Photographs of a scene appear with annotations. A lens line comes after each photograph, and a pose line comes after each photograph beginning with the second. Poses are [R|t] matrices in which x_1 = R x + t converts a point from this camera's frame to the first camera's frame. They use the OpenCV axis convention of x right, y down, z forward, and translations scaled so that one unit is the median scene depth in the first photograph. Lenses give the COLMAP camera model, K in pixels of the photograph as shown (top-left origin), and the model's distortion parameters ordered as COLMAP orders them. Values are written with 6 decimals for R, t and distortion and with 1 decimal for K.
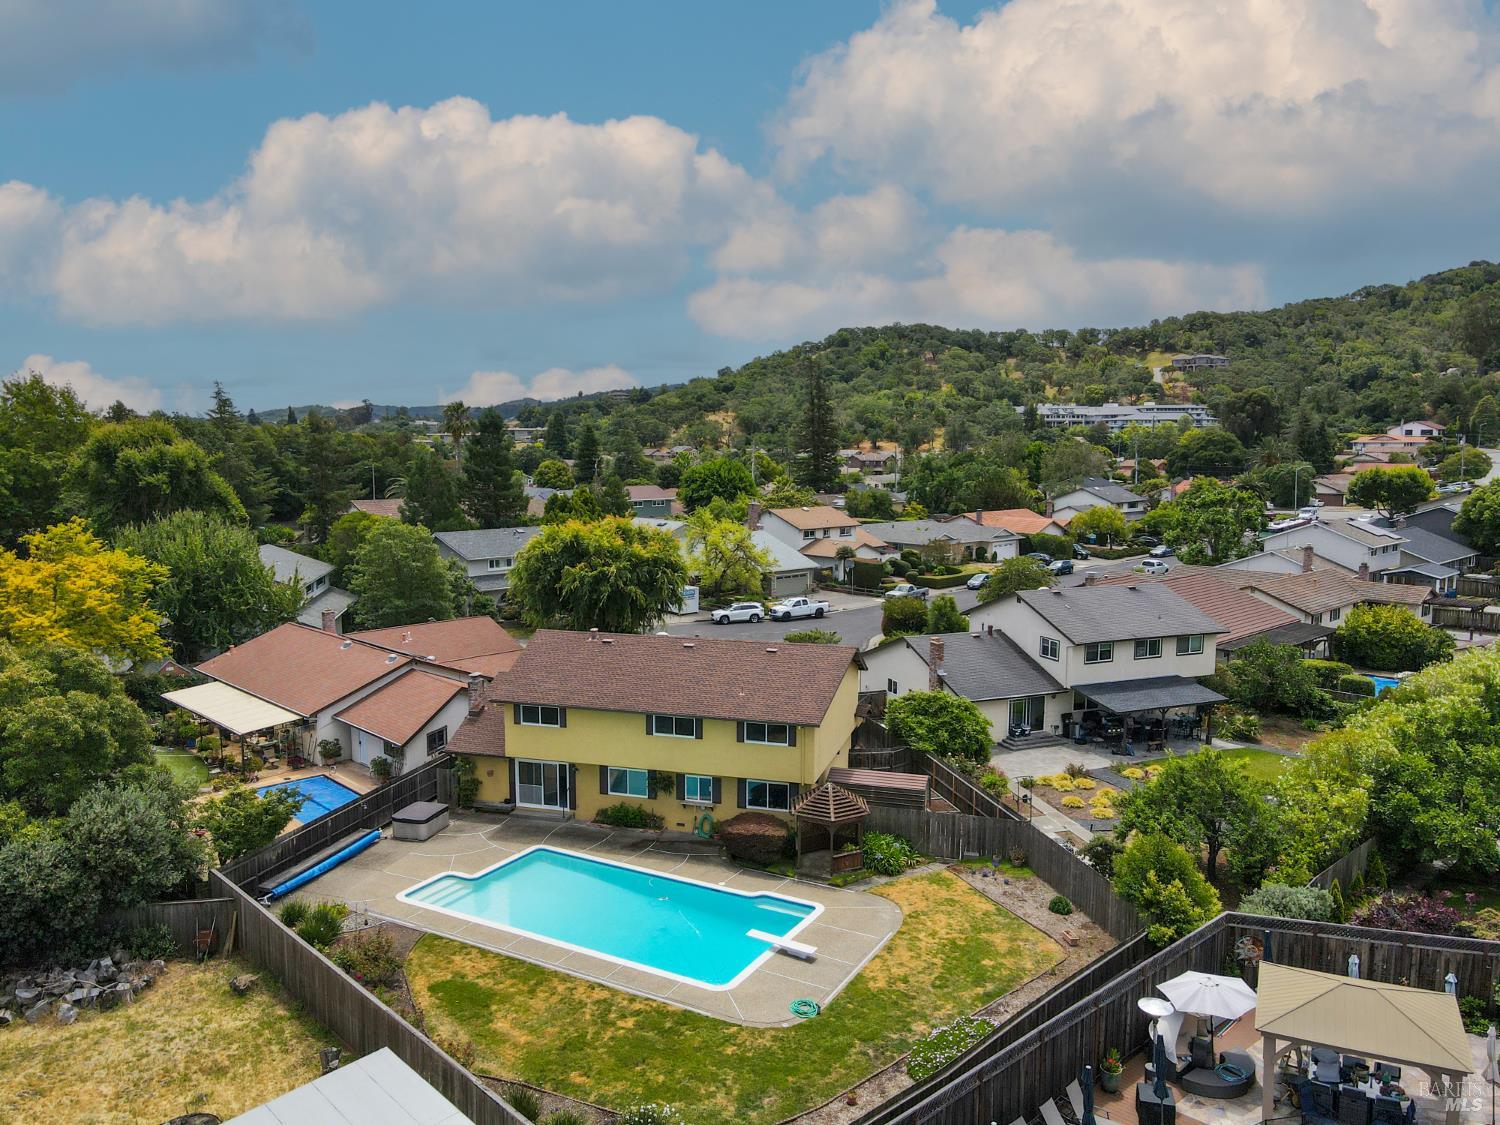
lens RADIAL K [[1083.5, 0, 752.1], [0, 1083.5, 596.3], [0, 0, 1]] dist [-0.011543, 0.043823]
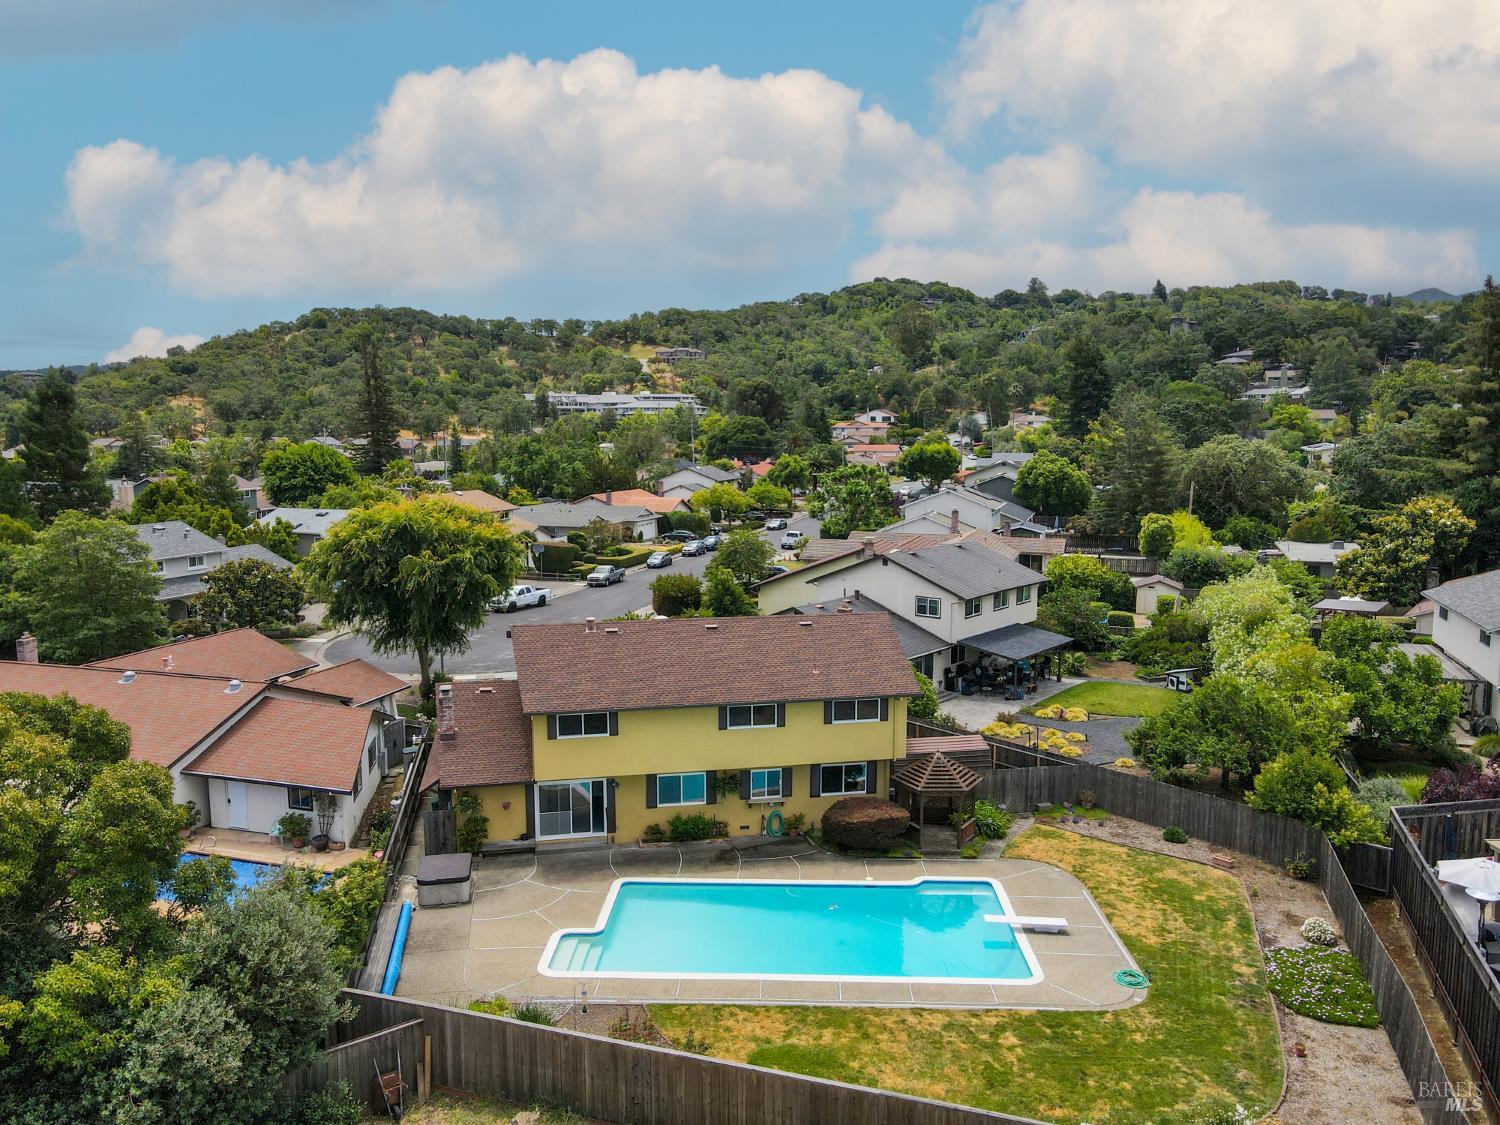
lens RADIAL K [[1083.5, 0, 752.1], [0, 1083.5, 596.3], [0, 0, 1]] dist [-0.011543, 0.043823]
pose [[0.891222, -0.073147, 0.447630, -0.164113], [0.068976, 0.997289, 0.025635, 0.000156], [-0.448292, 0.008029, 0.893851, 0.076316]]
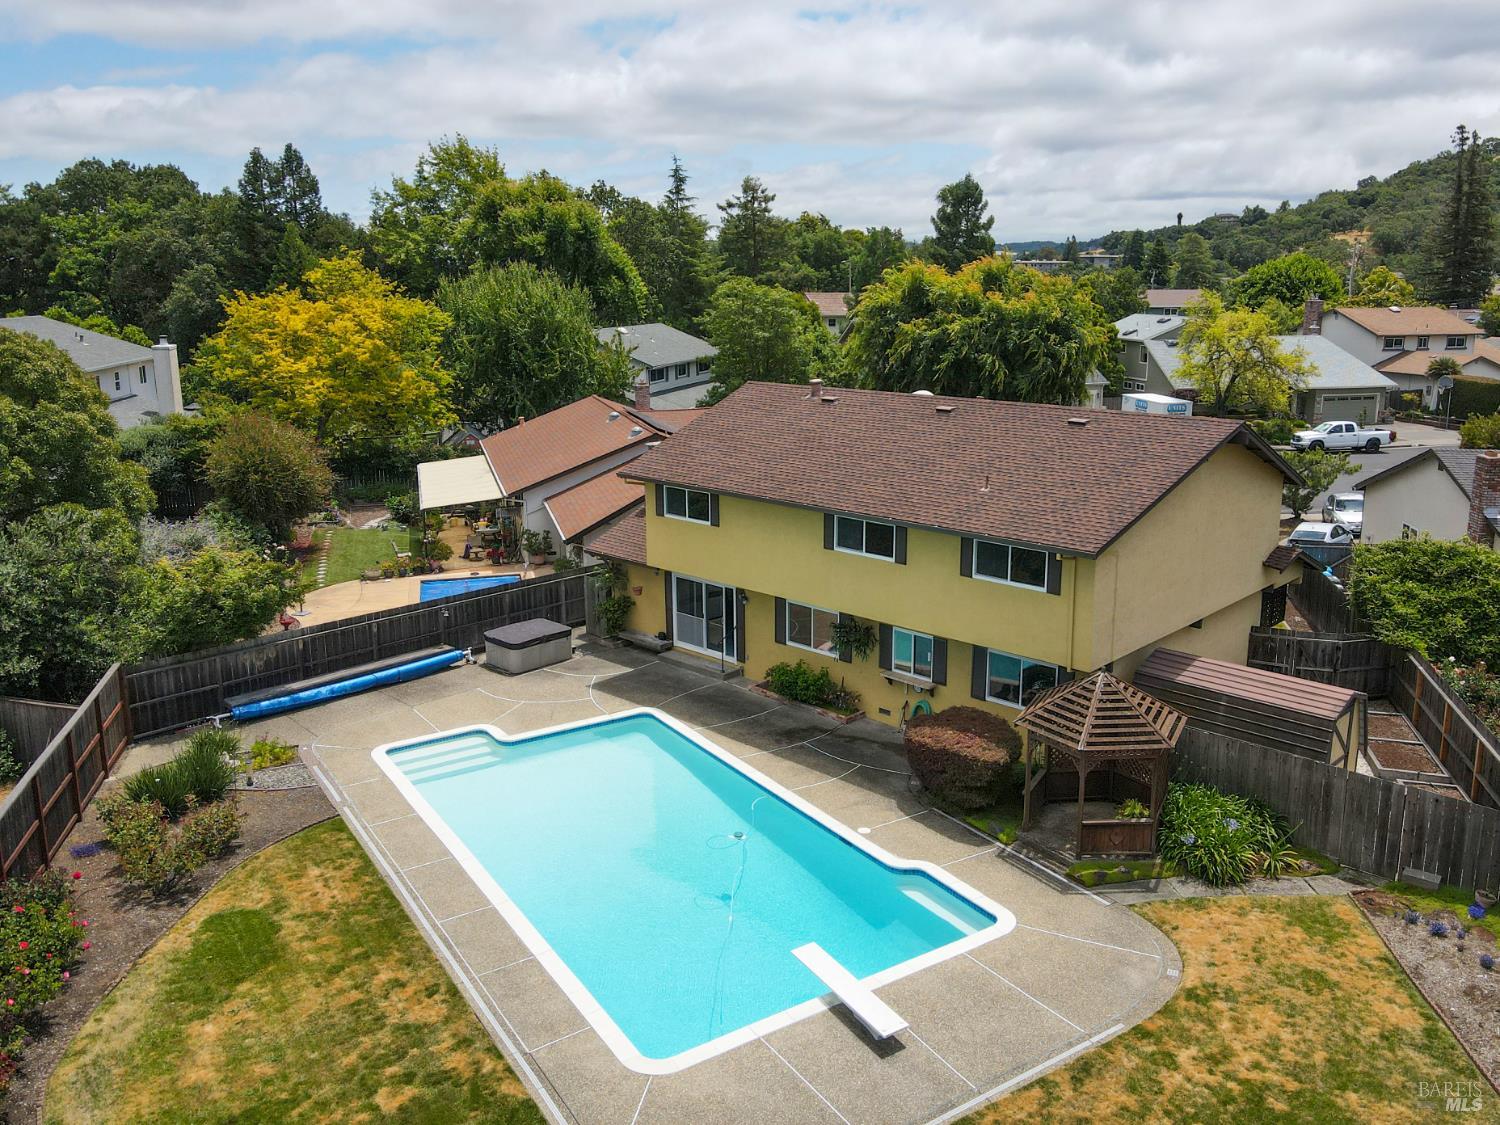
lens RADIAL K [[1174.3, 0, 802.5], [0, 1174.3, 544.0], [0, 0, 1]] dist [0.004851, 0.007944]
pose [[0.894733, 0.094062, -0.436583, 0.059483], [-0.058925, 0.993886, 0.093372, 0.024410], [0.442696, -0.057817, 0.894806, 0.157268]]
